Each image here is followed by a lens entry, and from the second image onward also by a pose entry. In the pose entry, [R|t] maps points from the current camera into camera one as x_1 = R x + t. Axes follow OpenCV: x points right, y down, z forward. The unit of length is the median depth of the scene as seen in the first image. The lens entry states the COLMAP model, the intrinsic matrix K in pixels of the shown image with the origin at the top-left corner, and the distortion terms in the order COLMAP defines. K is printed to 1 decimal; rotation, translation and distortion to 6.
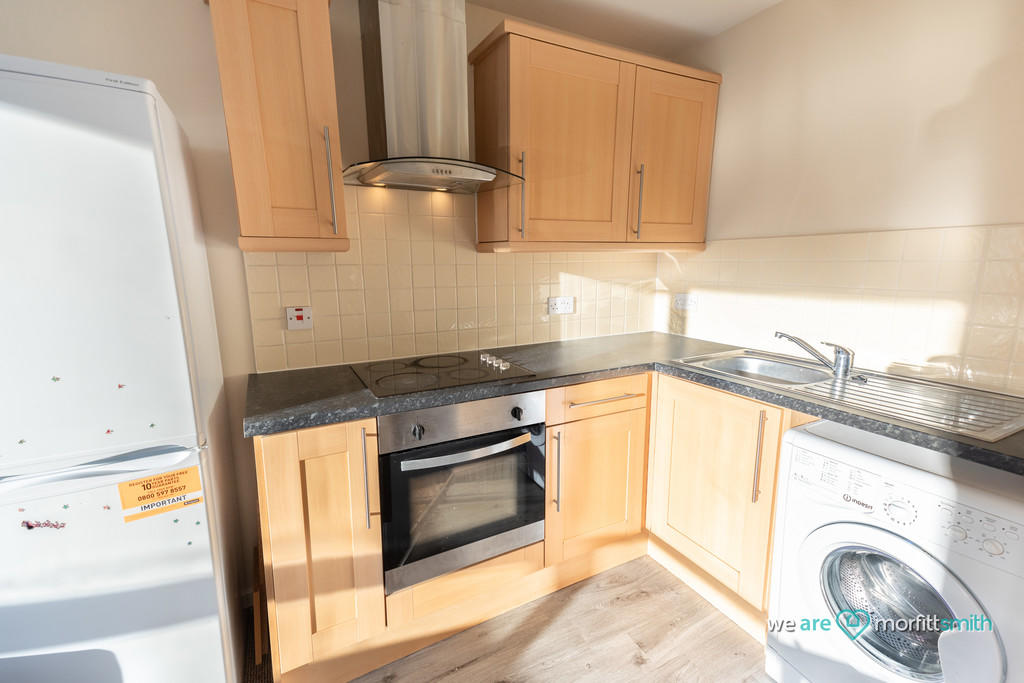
lens RADIAL K [[448.7, 0, 507.0], [0, 448.7, 341.8], [0, 0, 1]] dist [0.035865, -0.000201]
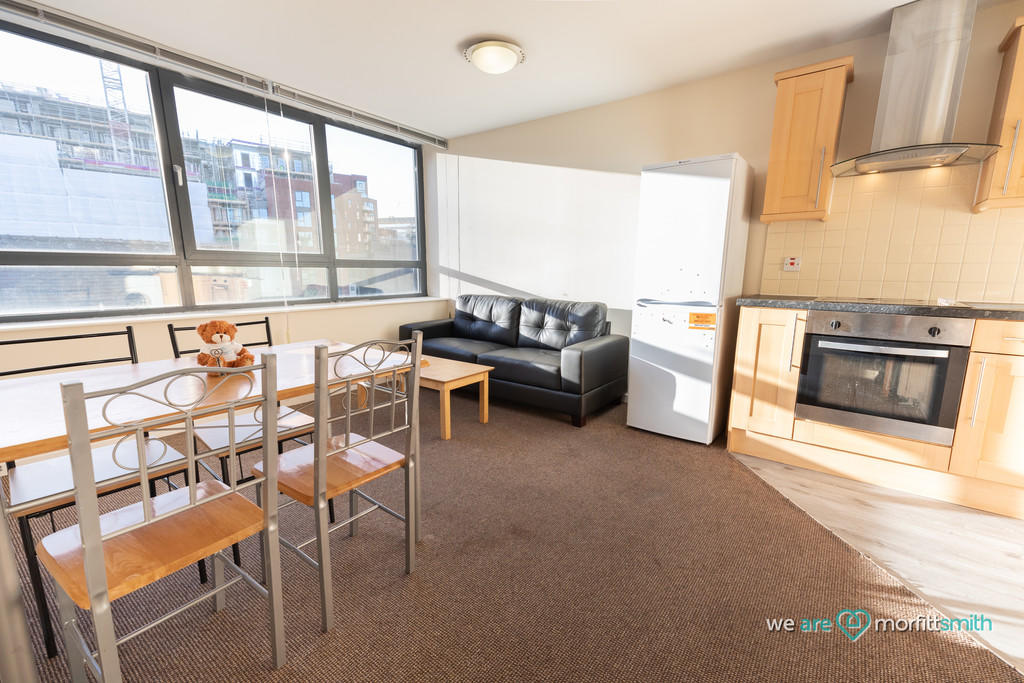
lens RADIAL K [[448.7, 0, 507.0], [0, 448.7, 341.8], [0, 0, 1]] dist [0.035865, -0.000201]
pose [[0.418470, 0.160972, -0.893851, 0.798714], [-0.174769, 0.980047, 0.094674, 0.311905], [0.891257, 0.116599, 0.438254, -0.784784]]
